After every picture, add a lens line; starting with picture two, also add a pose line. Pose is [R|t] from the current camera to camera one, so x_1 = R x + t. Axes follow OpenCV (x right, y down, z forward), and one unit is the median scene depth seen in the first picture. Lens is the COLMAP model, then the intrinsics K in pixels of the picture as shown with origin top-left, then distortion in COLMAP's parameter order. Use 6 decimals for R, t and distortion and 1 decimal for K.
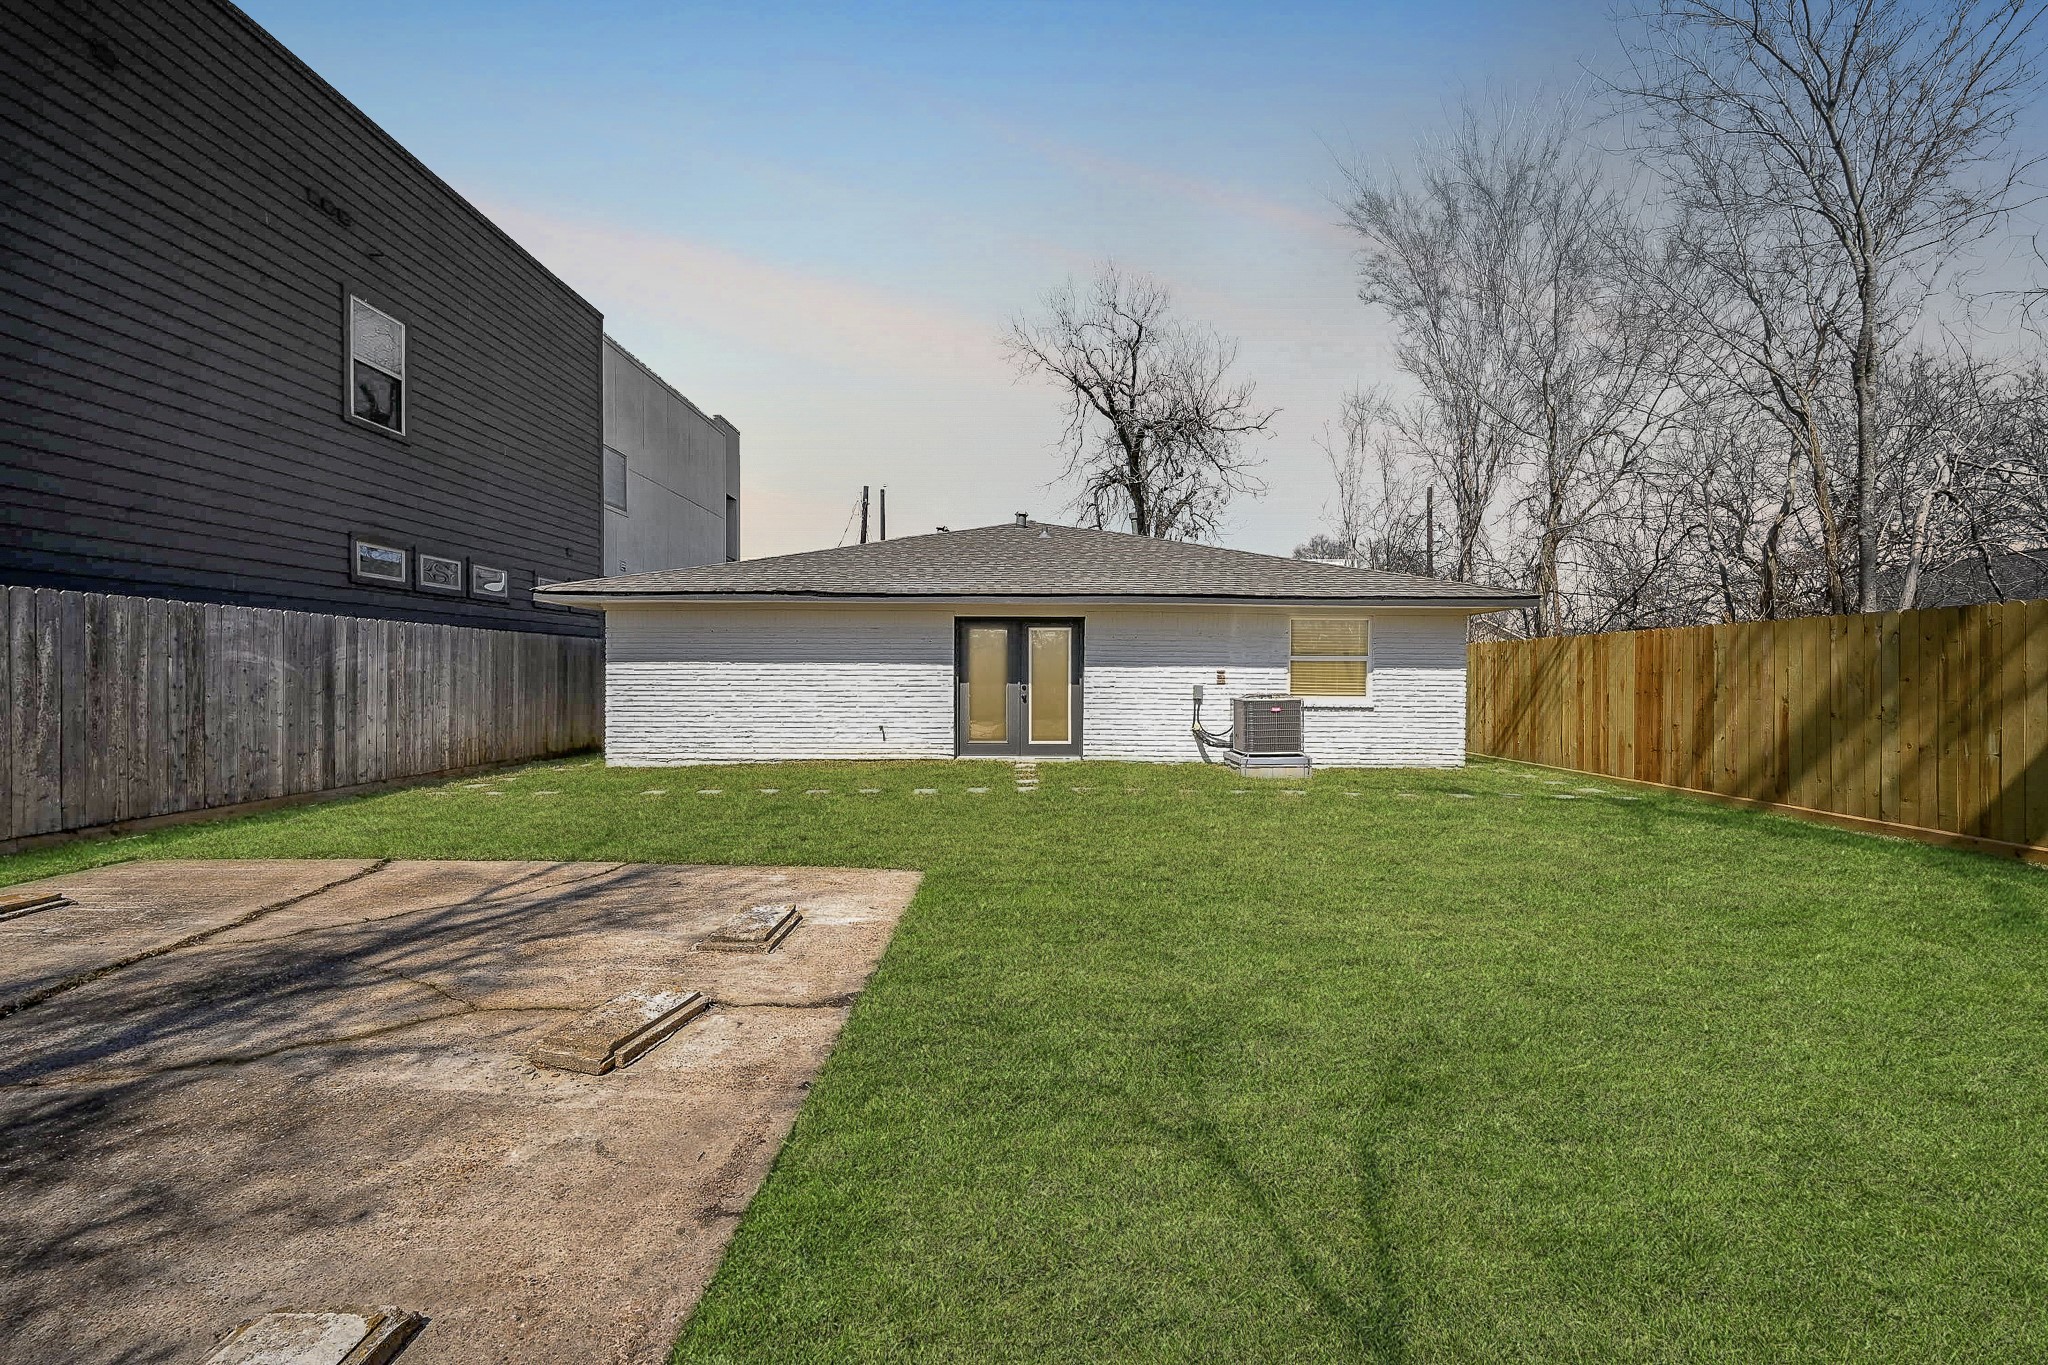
lens RADIAL K [[808.0, 0, 1024.7], [0, 808.0, 681.4], [0, 0, 1]] dist [-0.000260, 0.000071]
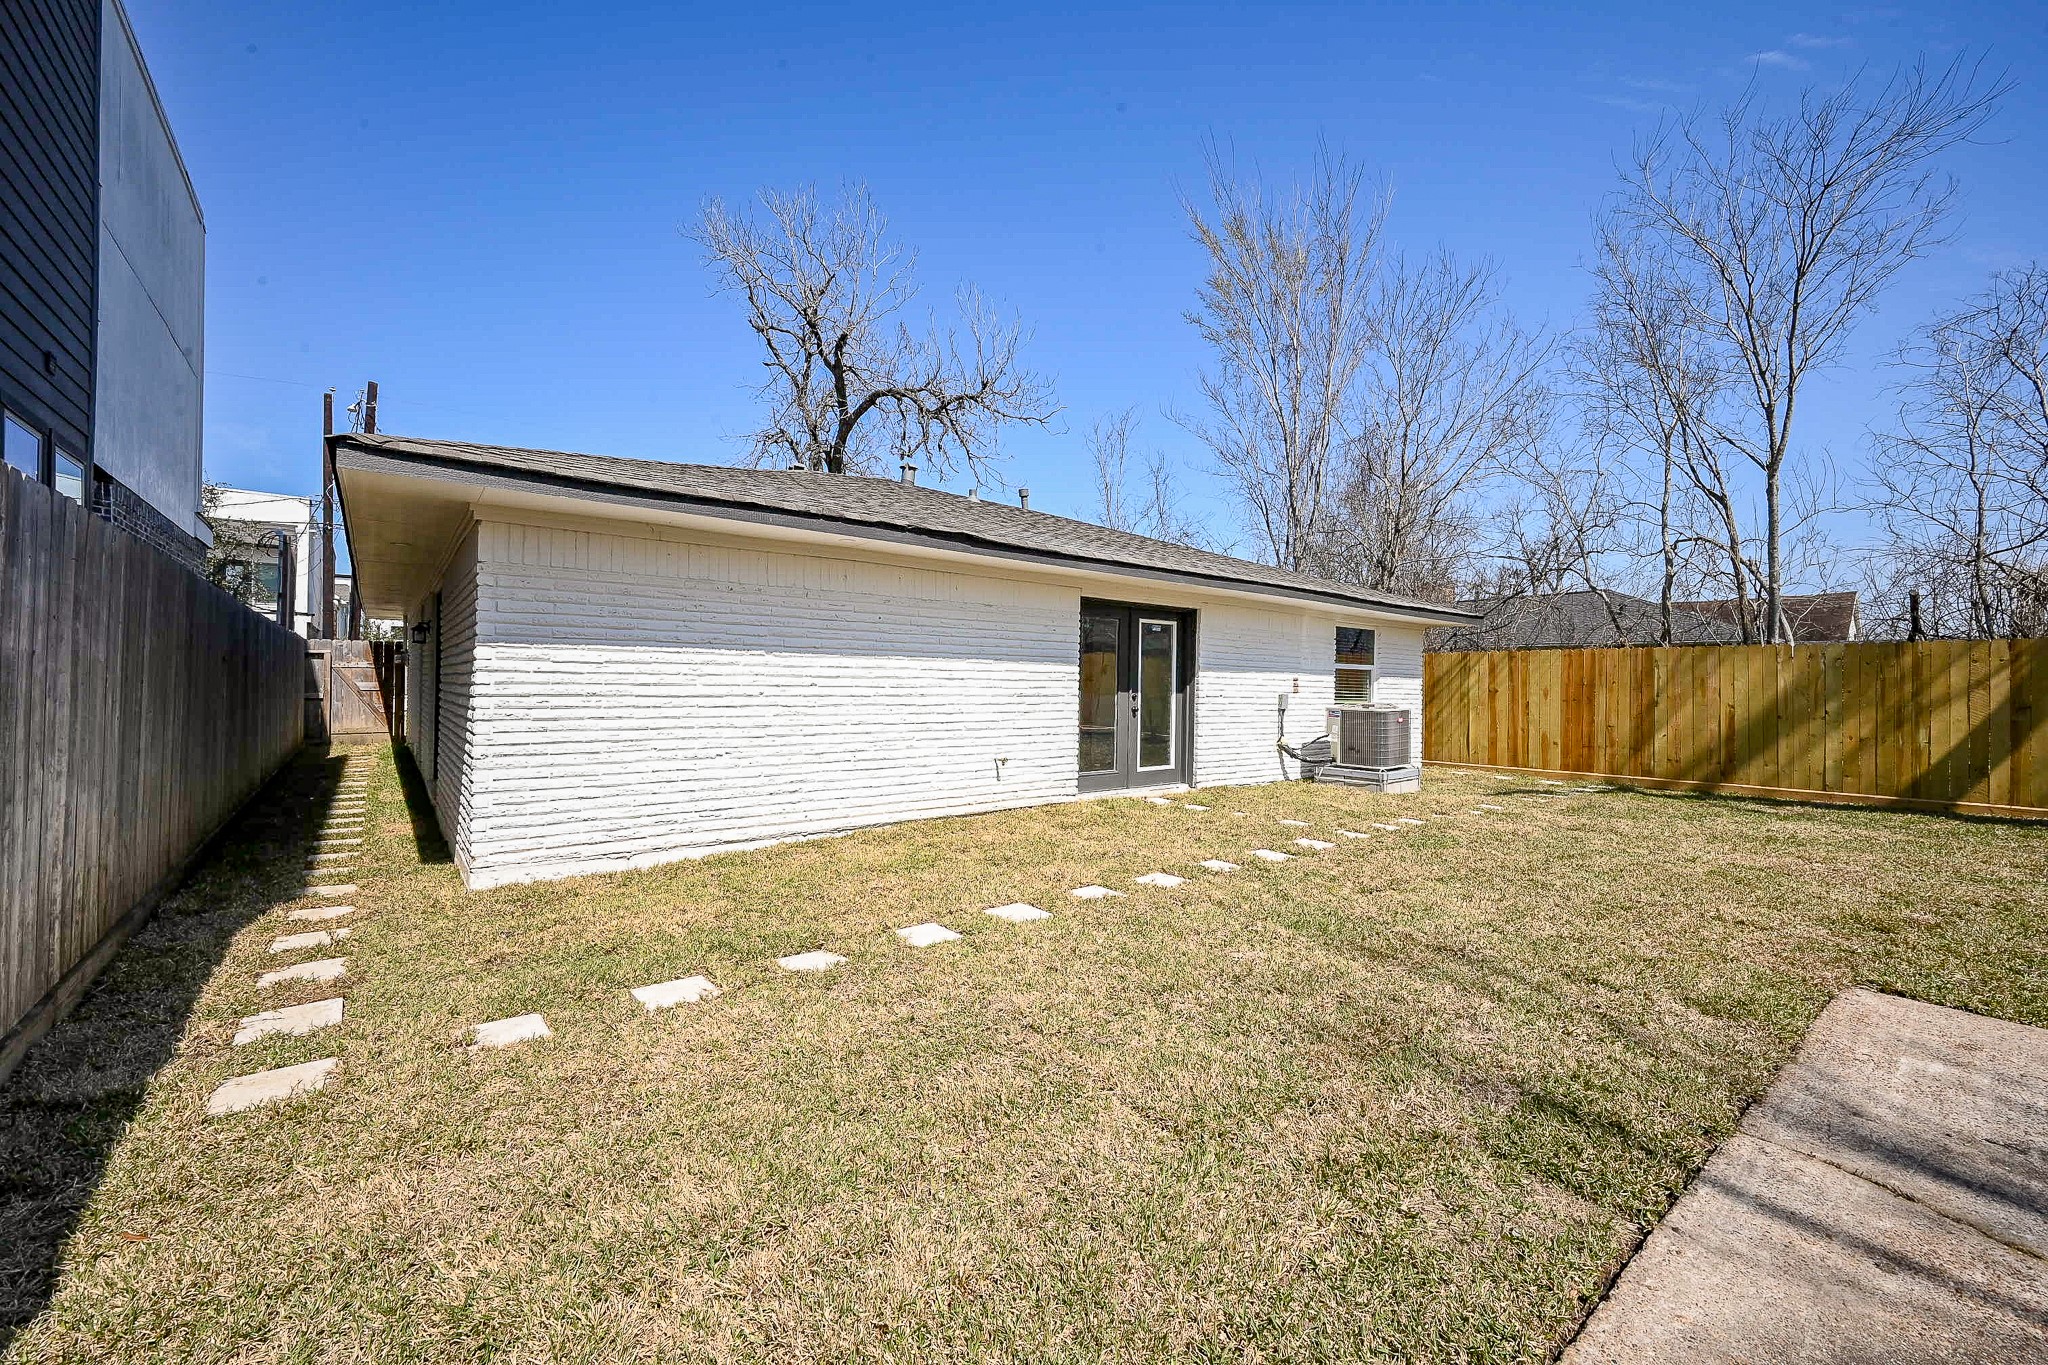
lens RADIAL K [[808.0, 0, 1026.8], [0, 808.0, 671.1], [0, 0, 1]] dist [-0.000260, 0.000071]
pose [[0.771794, 0.016341, 0.635662, -0.750080], [-0.006010, 0.999813, -0.018405, -0.003123], [-0.635844, 0.010385, 0.771748, 0.646695]]
